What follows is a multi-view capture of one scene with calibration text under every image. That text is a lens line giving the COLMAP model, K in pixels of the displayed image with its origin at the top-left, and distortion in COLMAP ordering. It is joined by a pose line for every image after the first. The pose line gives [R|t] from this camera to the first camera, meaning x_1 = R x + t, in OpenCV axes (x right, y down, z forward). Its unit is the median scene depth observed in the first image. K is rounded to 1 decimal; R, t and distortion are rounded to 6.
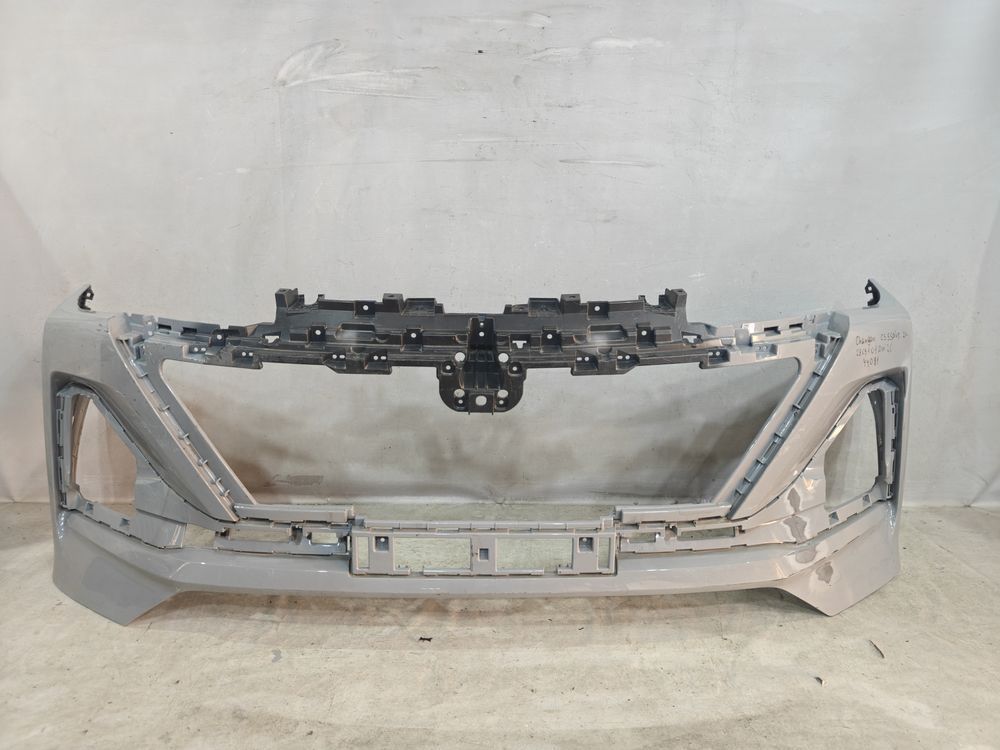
lens RADIAL K [[681.8, 0, 500.0], [0, 681.8, 375.0], [0, 0, 1]] dist [0.060672, -0.070889]
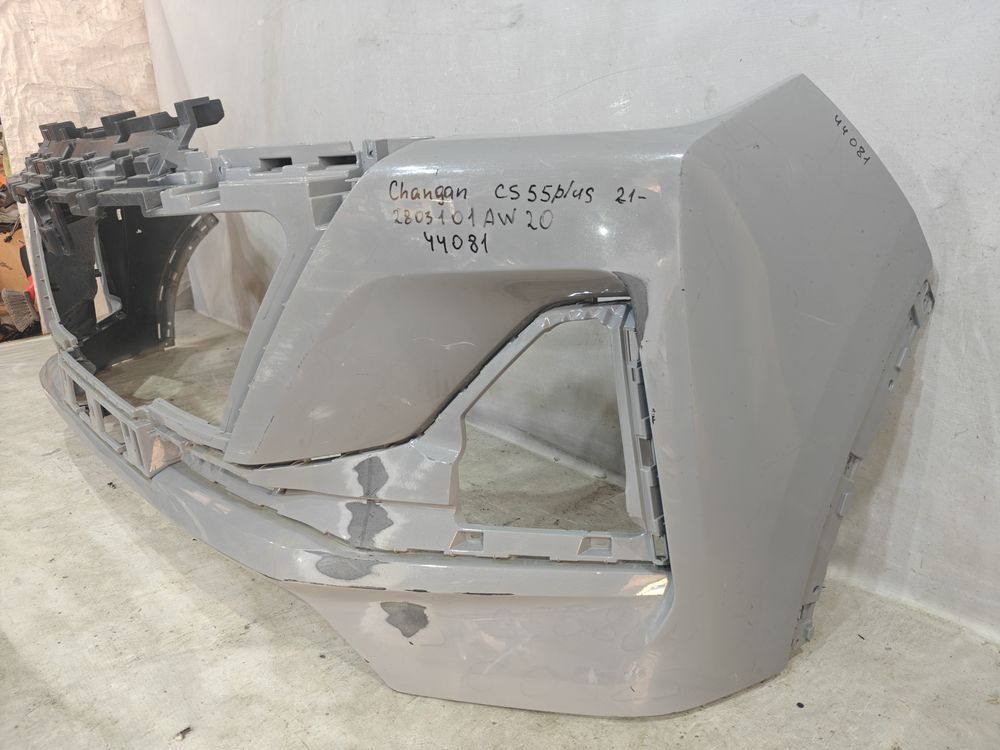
lens RADIAL K [[681.8, 0, 500.0], [0, 681.8, 375.0], [0, 0, 1]] dist [0.060672, -0.070889]
pose [[0.673438, 0.213276, -0.707809, 0.921142], [-0.121479, 0.976389, 0.178625, -0.018694], [0.729194, -0.034309, 0.683447, 0.710848]]
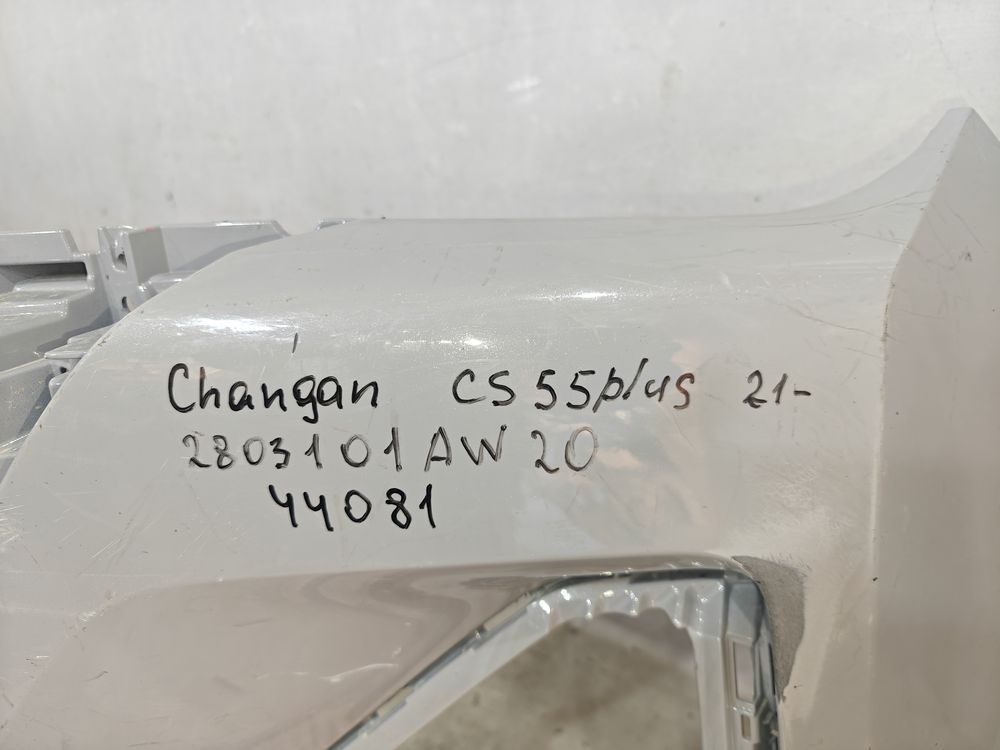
lens RADIAL K [[745.5, 0, 500.0], [0, 745.5, 375.0], [0, 0, 1]] dist [-0.012543, -0.005025]
pose [[0.810790, 0.197592, -0.550978, 0.684786], [-0.107960, 0.975632, 0.191014, -0.098776], [0.575295, -0.095389, 0.812365, 0.874987]]
